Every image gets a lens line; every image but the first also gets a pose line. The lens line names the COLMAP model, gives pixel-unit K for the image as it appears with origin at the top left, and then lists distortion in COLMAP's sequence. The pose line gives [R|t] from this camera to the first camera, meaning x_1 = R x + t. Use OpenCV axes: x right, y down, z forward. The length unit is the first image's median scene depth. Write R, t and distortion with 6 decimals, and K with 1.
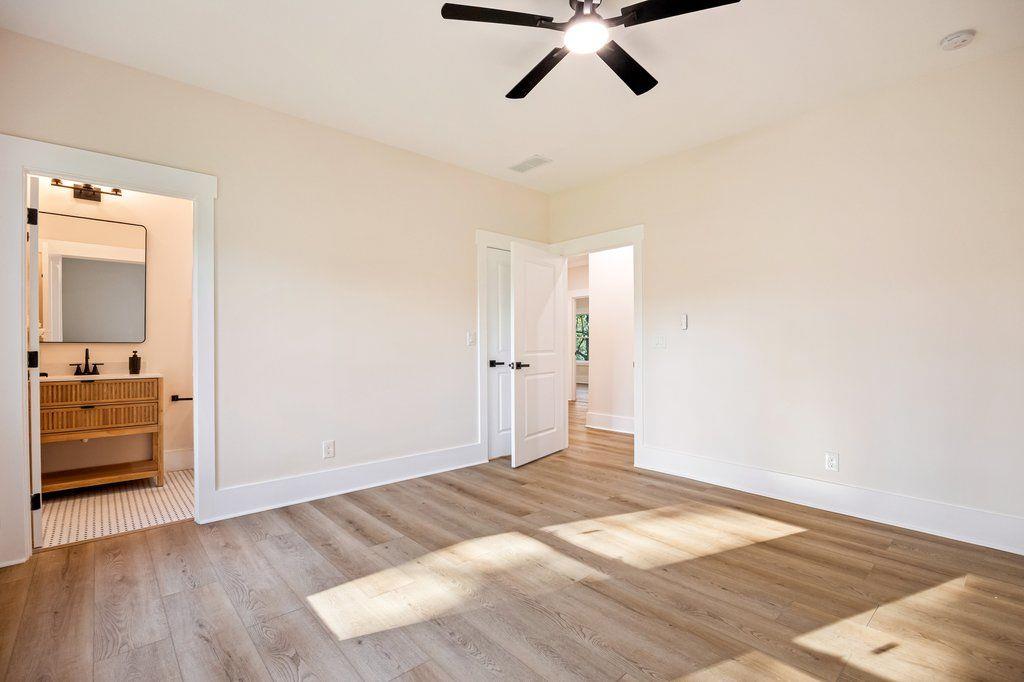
lens RADIAL K [[471.6, 0, 514.0], [0, 471.6, 338.6], [0, 0, 1]] dist [-0.010563, 0.000045]
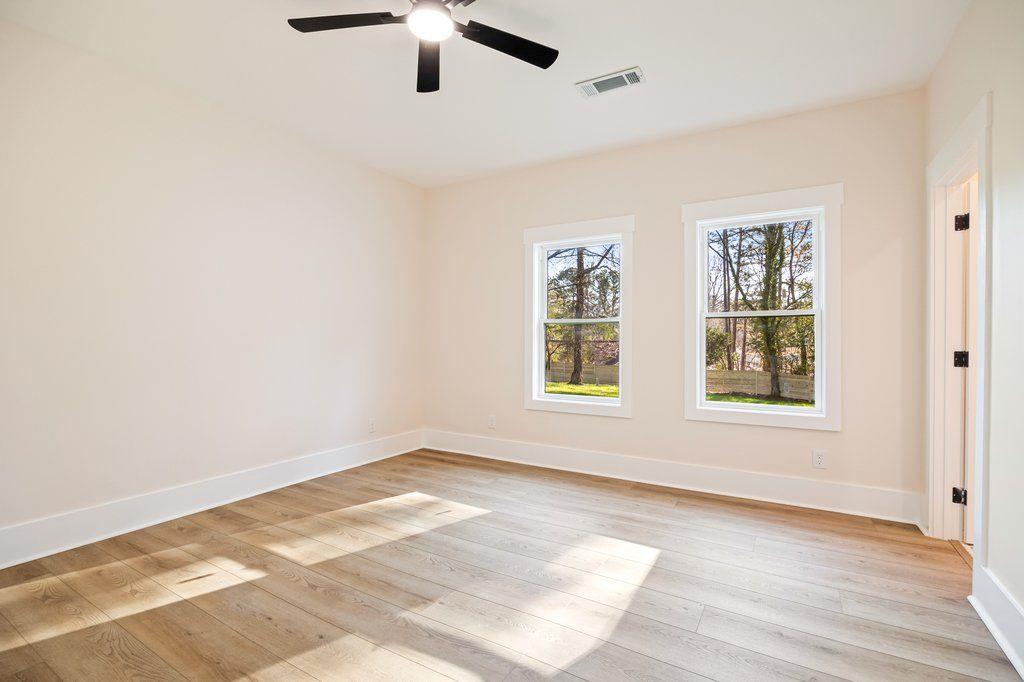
lens RADIAL K [[471.6, 0, 514.0], [0, 471.6, 338.6], [0, 0, 1]] dist [-0.010563, 0.000045]
pose [[-0.956720, -0.002553, -0.290998, 0.272219], [-0.001458, 0.999991, -0.003977, 0.007506], [0.291006, -0.003380, -0.956715, 2.029362]]
